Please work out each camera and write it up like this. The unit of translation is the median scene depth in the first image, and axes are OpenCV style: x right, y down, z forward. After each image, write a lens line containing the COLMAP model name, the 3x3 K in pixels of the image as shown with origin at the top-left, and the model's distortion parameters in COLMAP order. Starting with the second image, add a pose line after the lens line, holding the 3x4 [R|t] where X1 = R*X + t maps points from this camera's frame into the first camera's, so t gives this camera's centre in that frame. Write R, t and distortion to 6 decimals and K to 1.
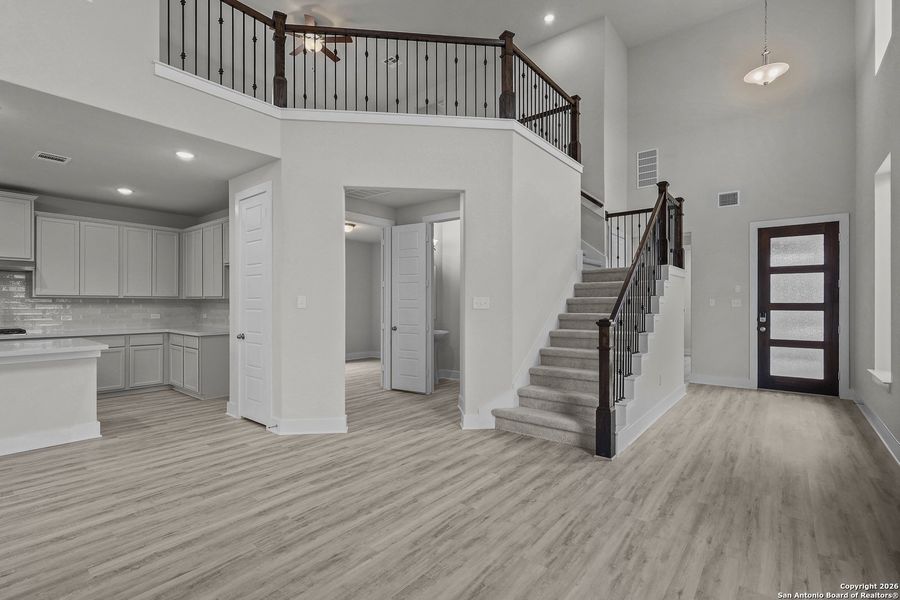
lens RADIAL K [[422.1, 0, 450.9], [0, 422.1, 303.3], [0, 0, 1]] dist [-0.000503, -0.000006]
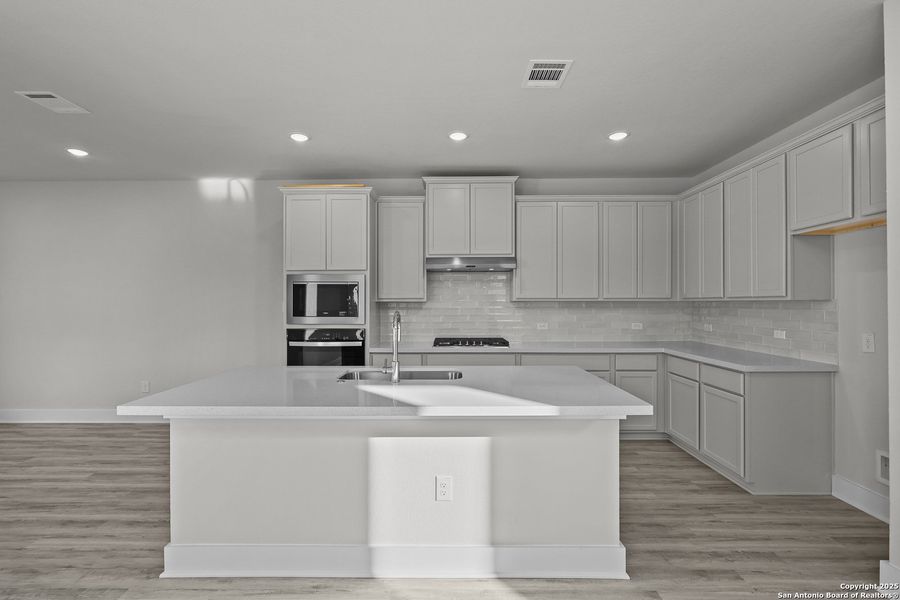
lens RADIAL K [[413.6, 0, 447.3], [0, 413.6, 301.5], [0, 0, 1]] dist [-0.001402, -0.000440]
pose [[0.616748, -0.007303, -0.787127, -0.405109], [0.002670, 0.999971, -0.007186, -0.007464], [0.787157, 0.002331, 0.616749, 0.372648]]
